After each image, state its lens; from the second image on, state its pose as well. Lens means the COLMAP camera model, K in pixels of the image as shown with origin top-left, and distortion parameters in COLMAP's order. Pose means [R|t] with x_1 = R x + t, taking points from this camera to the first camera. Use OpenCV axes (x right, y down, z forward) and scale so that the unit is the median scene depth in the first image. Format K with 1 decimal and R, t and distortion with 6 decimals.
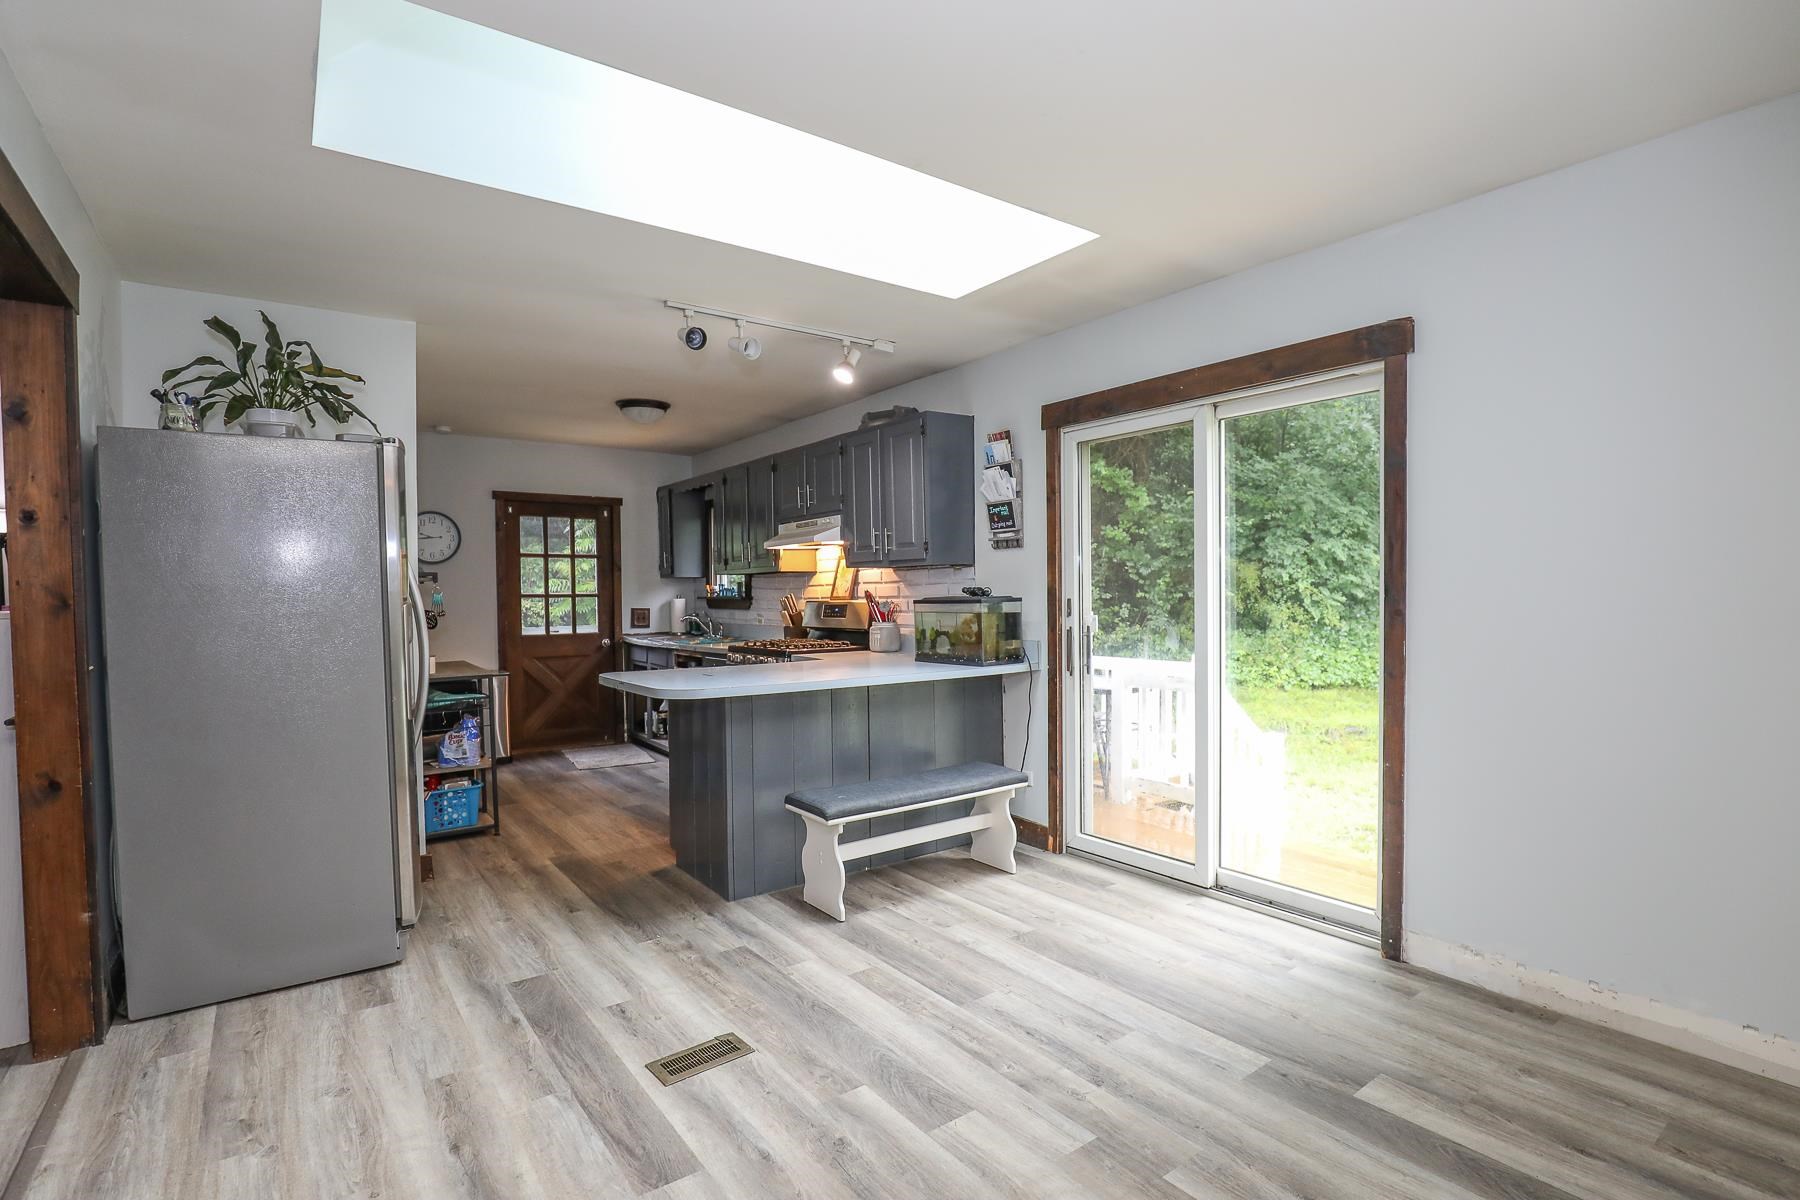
lens RADIAL K [[848.6, 0, 897.4], [0, 848.6, 613.3], [0, 0, 1]] dist [-0.022827, 0.000815]
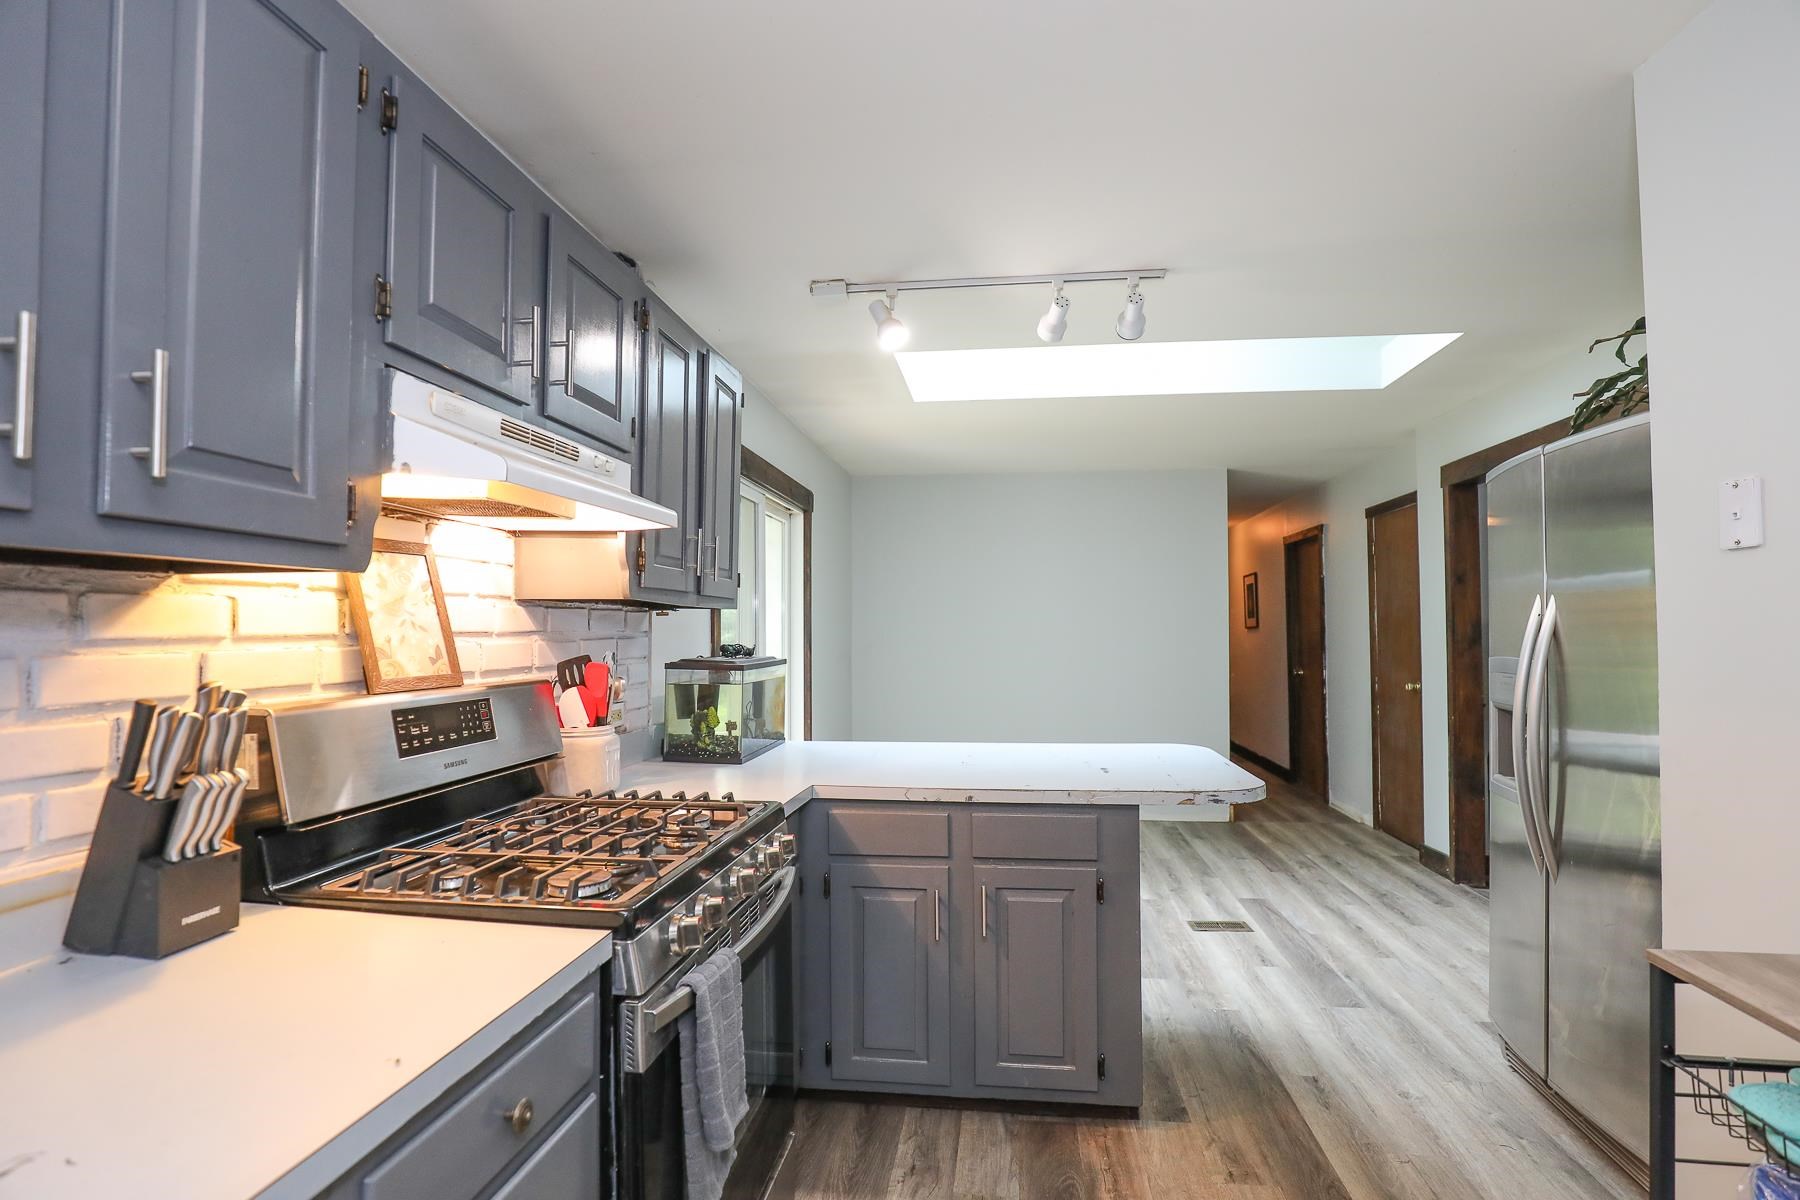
lens RADIAL K [[848.6, 0, 897.4], [0, 848.6, 613.3], [0, 0, 1]] dist [-0.022827, 0.000815]
pose [[-0.713569, 0.028837, 0.699991, -0.776289], [0.029289, 0.999507, -0.011318, -0.071716], [-0.699972, 0.012425, -0.714062, 2.117844]]
